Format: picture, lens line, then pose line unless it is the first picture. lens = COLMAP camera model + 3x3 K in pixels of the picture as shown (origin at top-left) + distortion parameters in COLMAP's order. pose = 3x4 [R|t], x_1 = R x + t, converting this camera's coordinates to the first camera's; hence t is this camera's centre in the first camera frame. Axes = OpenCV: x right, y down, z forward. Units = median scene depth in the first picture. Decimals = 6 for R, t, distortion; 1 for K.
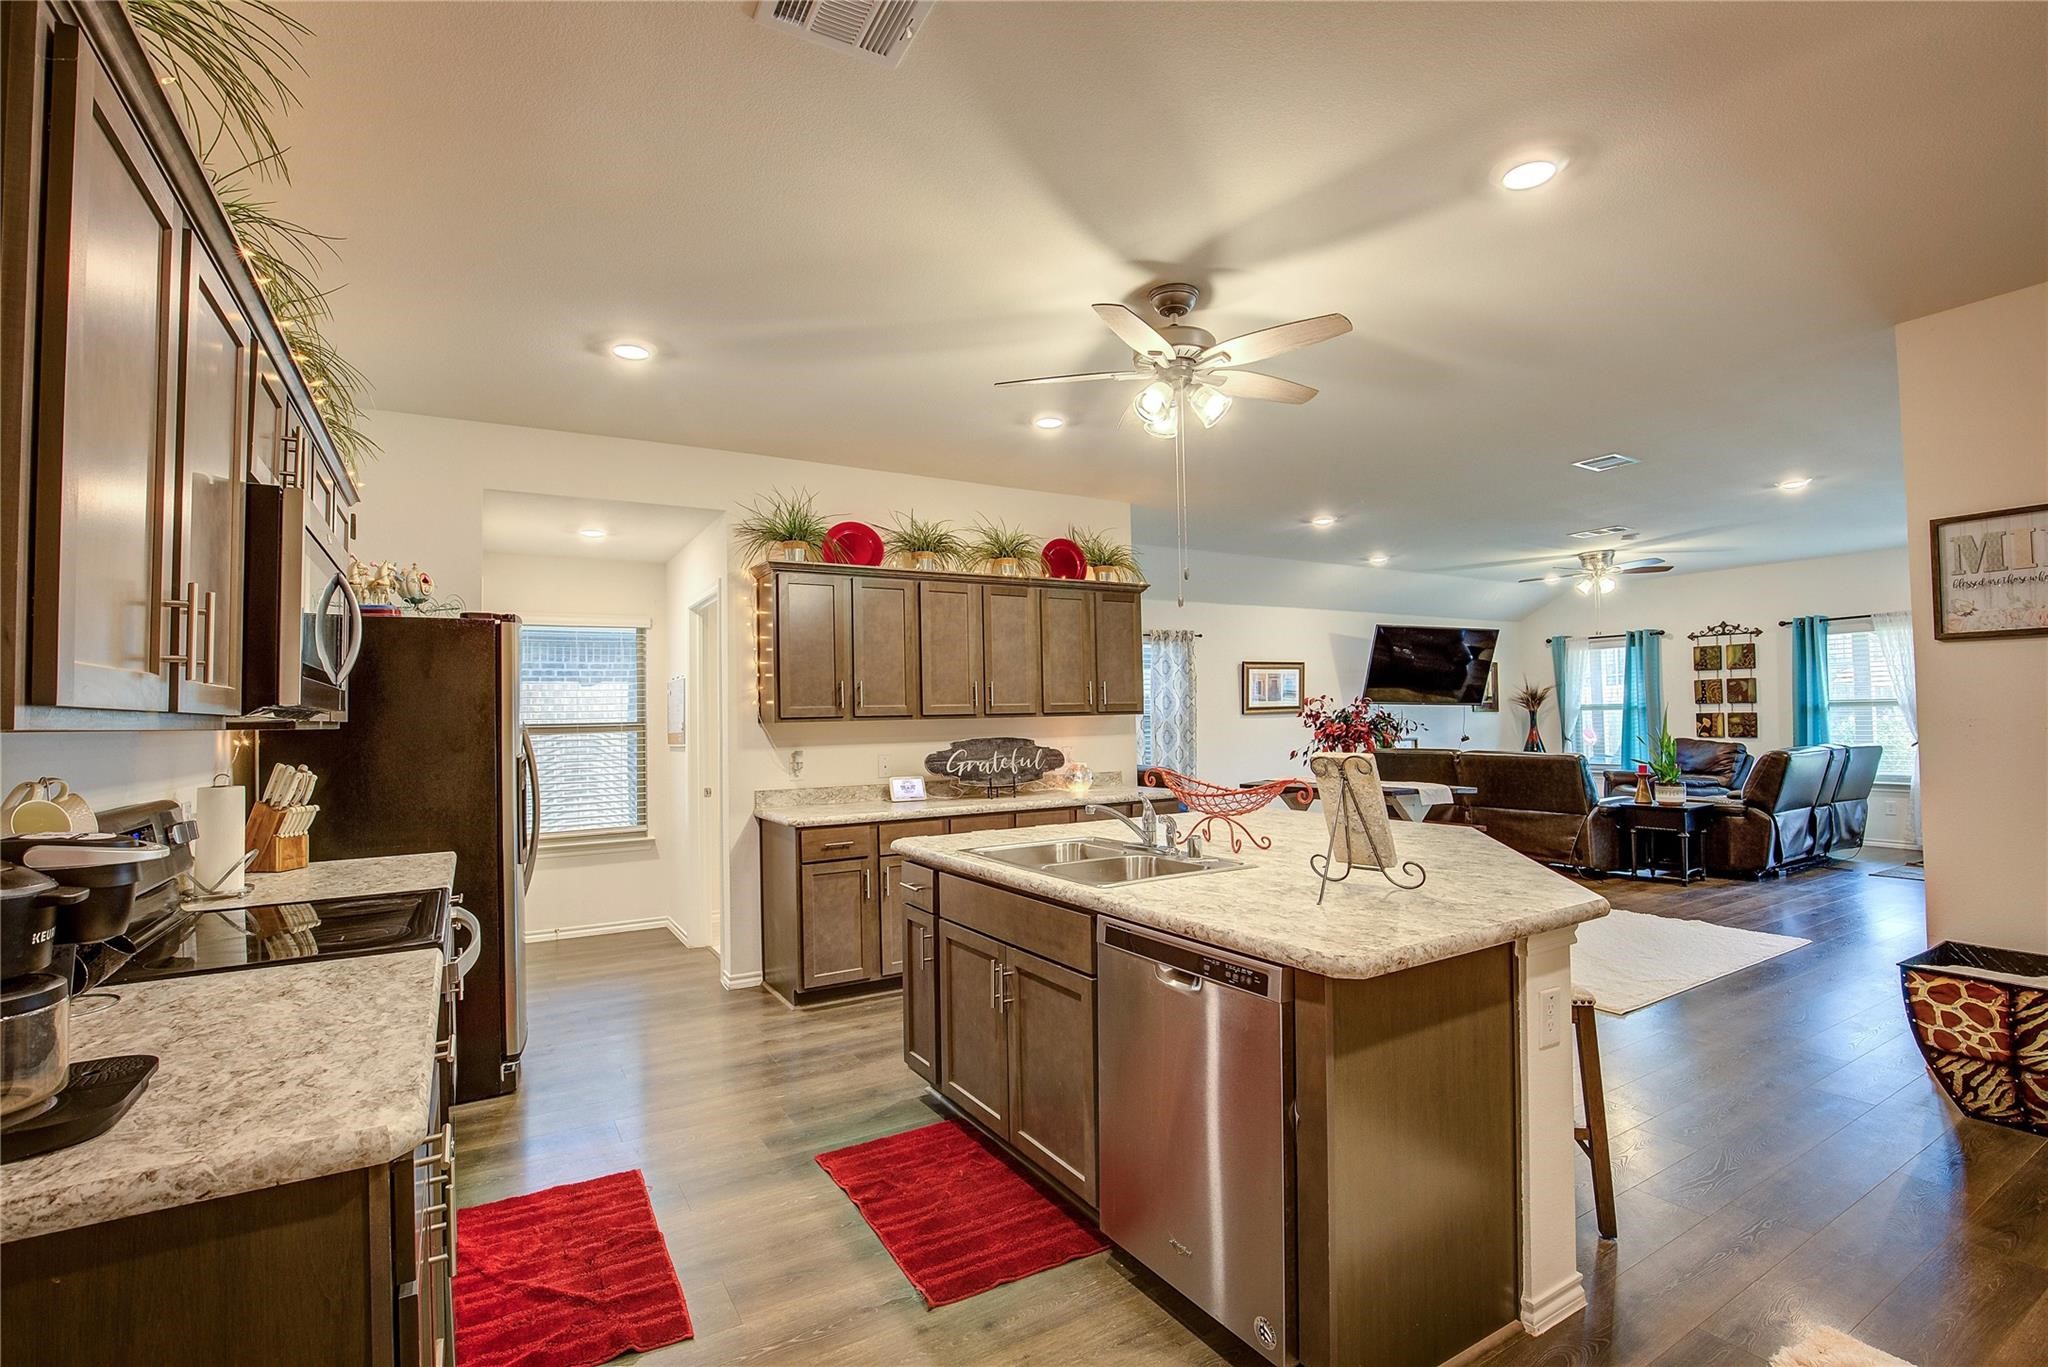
lens RADIAL K [[935.0, 0, 1029.0], [0, 935.0, 681.7], [0, 0, 1]] dist [-0.033037, 0.000967]
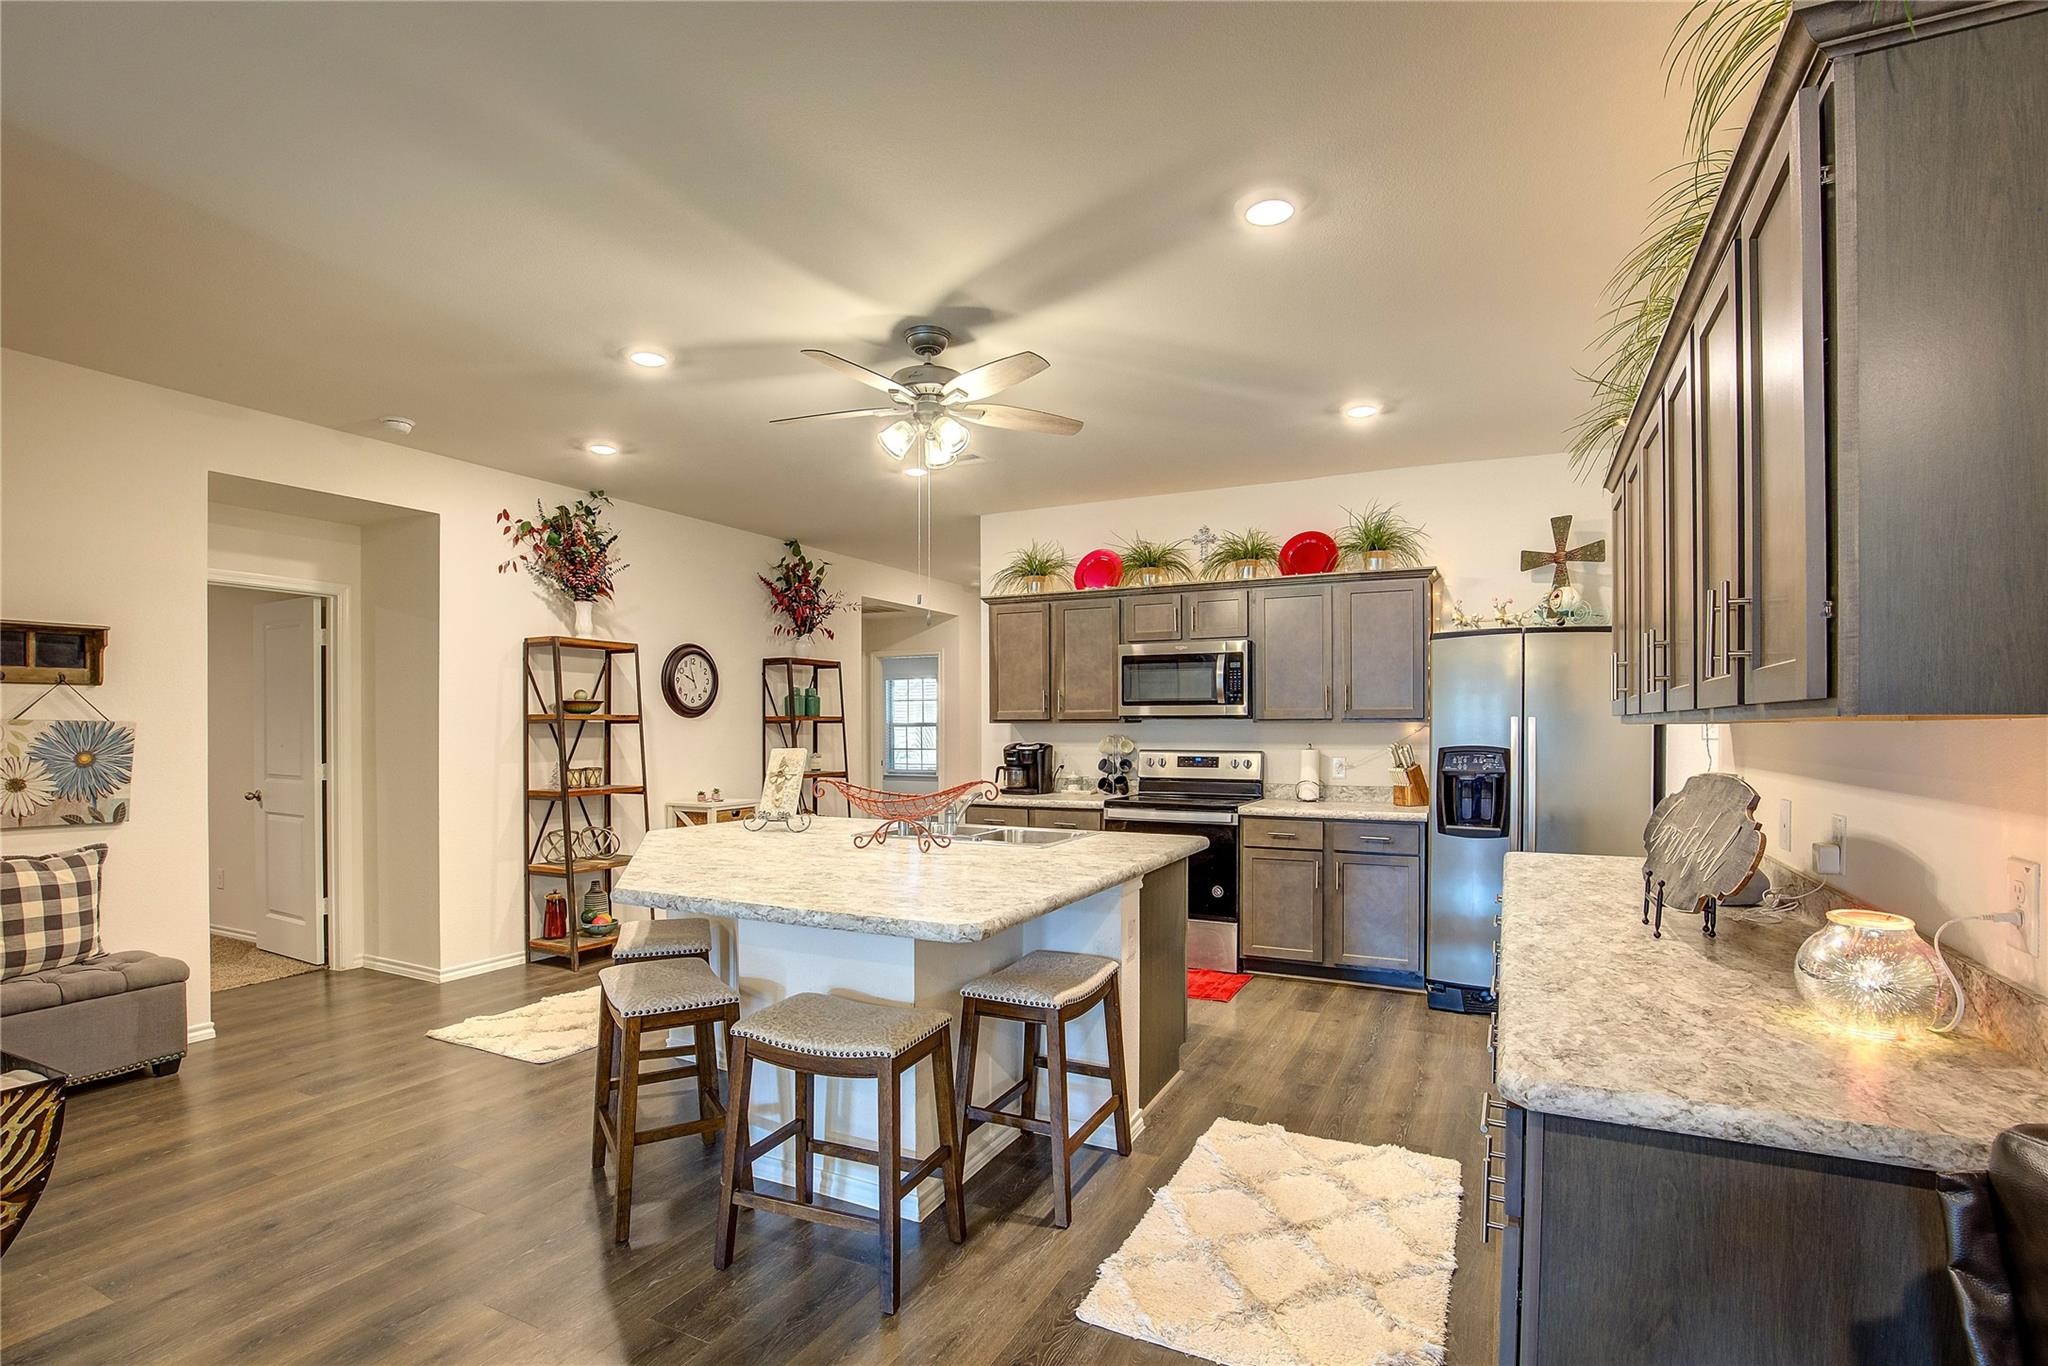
lens RADIAL K [[952.3, 0, 1026.8], [0, 952.3, 729.3], [0, 0, 1]] dist [-0.032848, -0.000692]
pose [[-0.848034, 0.022541, -0.529462, 0.371334], [0.037510, 0.999142, -0.017543, 0.037064], [0.528612, -0.034738, -0.848152, 1.130132]]
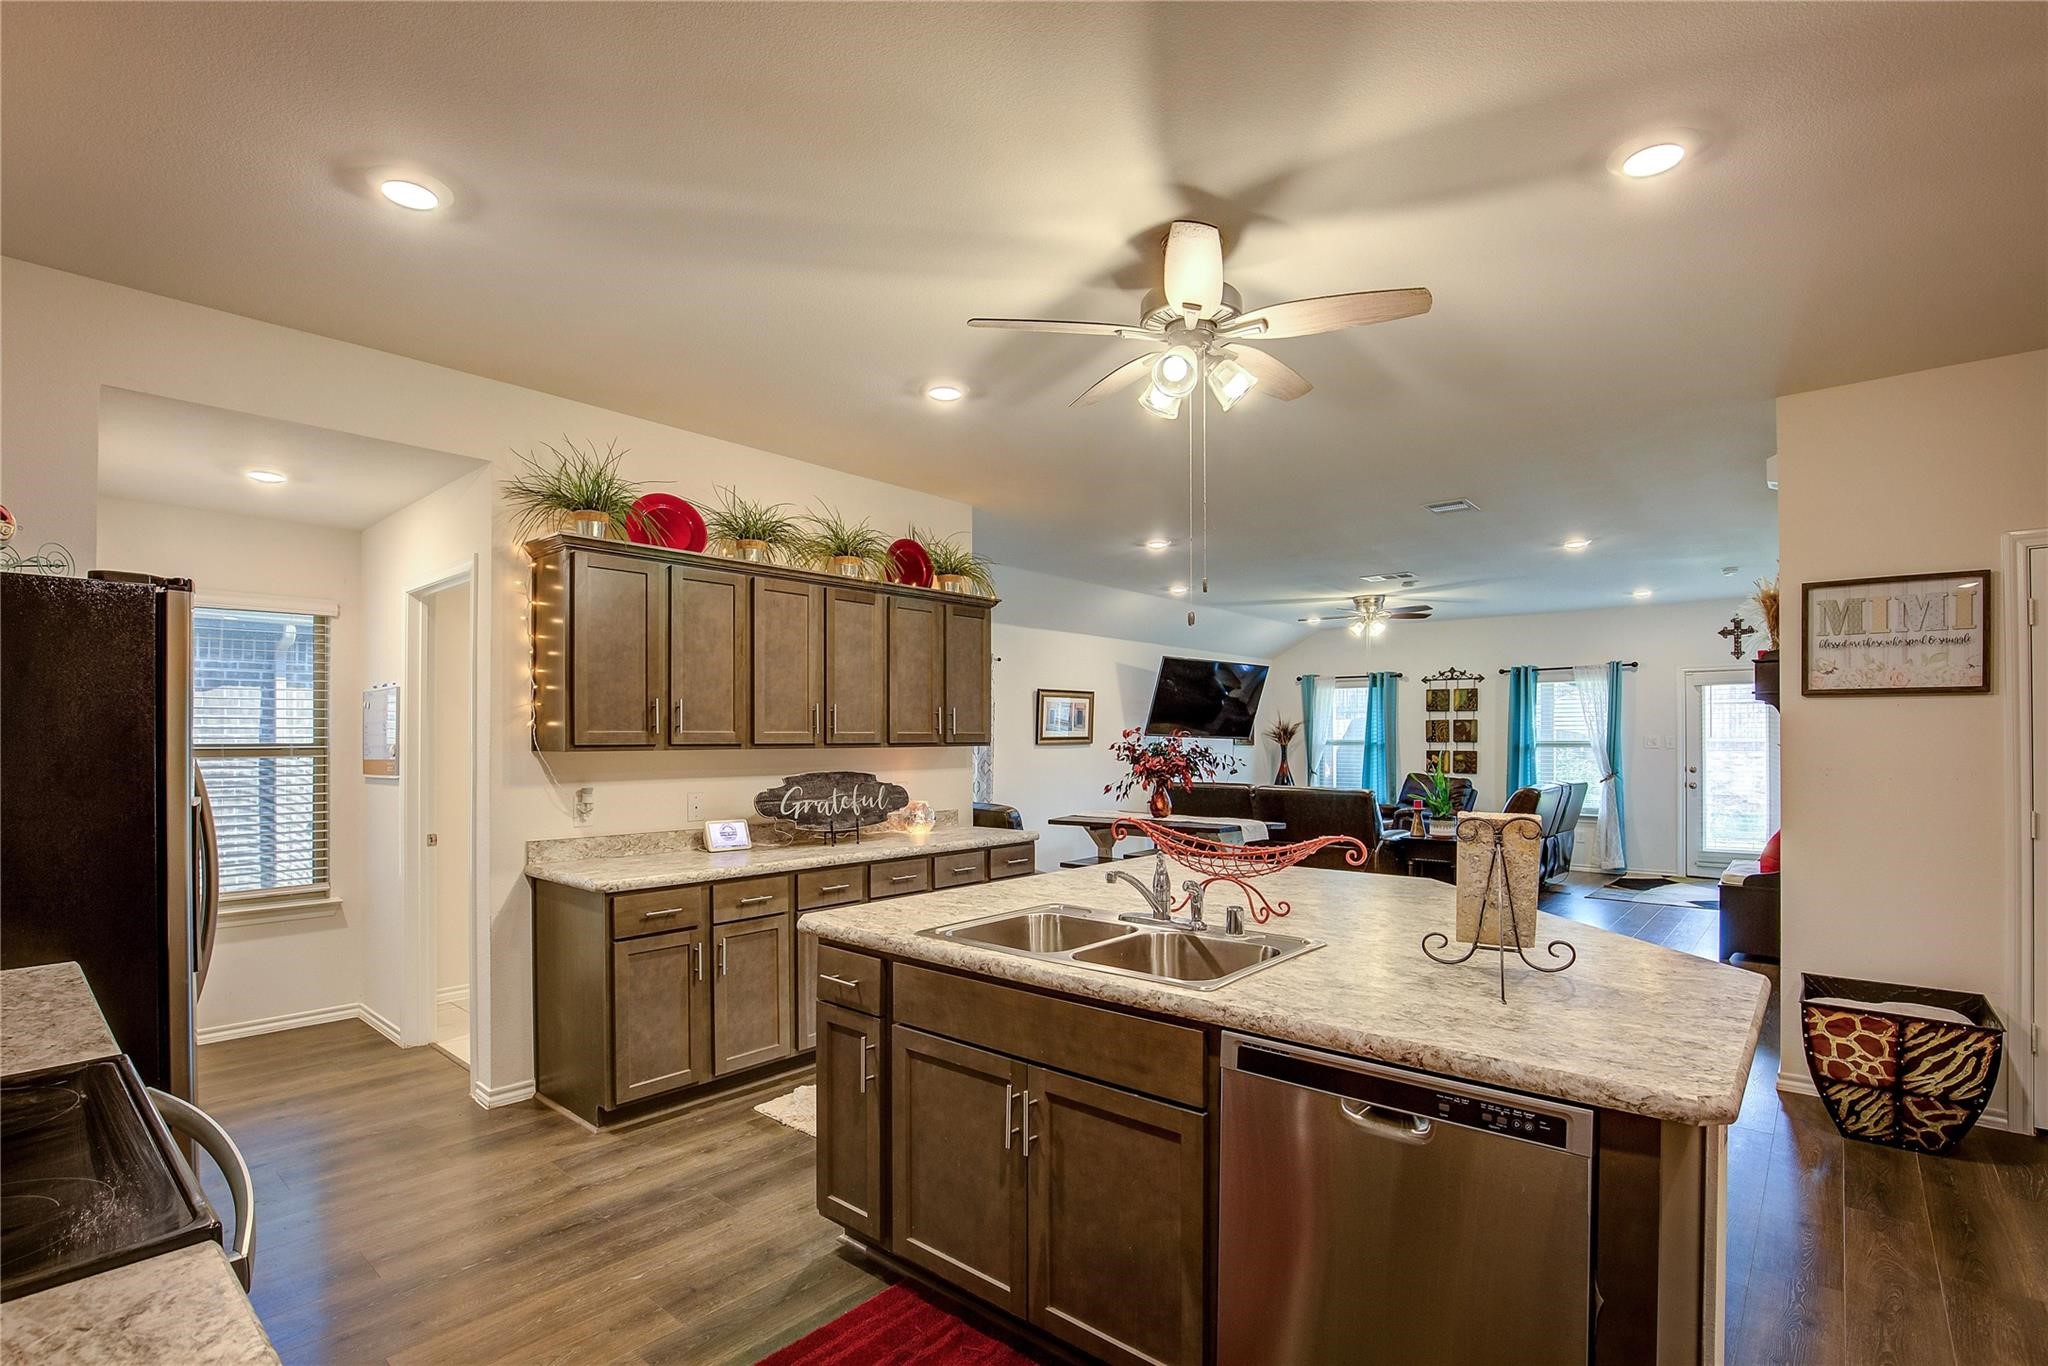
lens RADIAL K [[952.3, 0, 1026.8], [0, 952.3, 729.3], [0, 0, 1]] dist [-0.032848, -0.000692]
pose [[0.950380, 0.021740, 0.310330, -0.131463], [-0.029797, 0.999330, 0.021248, -0.000903], [-0.309660, -0.029440, 0.950391, 0.139760]]
